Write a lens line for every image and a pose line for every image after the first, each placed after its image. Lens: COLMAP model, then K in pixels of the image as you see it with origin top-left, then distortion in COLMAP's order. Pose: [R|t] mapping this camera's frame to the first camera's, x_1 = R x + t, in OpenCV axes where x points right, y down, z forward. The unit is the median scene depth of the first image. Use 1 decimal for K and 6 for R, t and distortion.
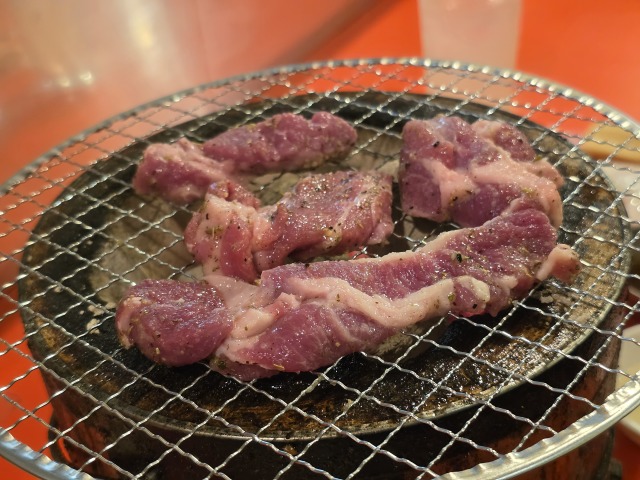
lens RADIAL K [[924.3, 0, 320.0], [0, 924.3, 240.0], [0, 0, 1]] dist [0.001326, -0.012337]
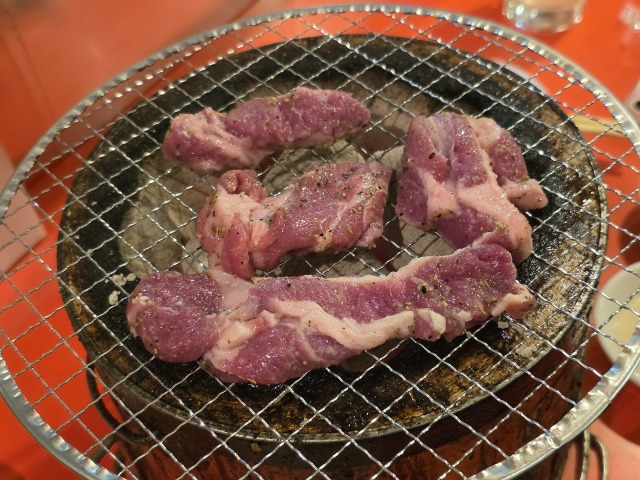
lens RADIAL K [[924.3, 0, 320.0], [0, 924.3, 240.0], [0, 0, 1]] dist [0.001326, -0.012337]
pose [[0.990257, 0.101303, -0.095543, 0.126698], [-0.071487, 0.958638, 0.275504, -0.340944], [0.119500, -0.265989, 0.956540, -0.077613]]
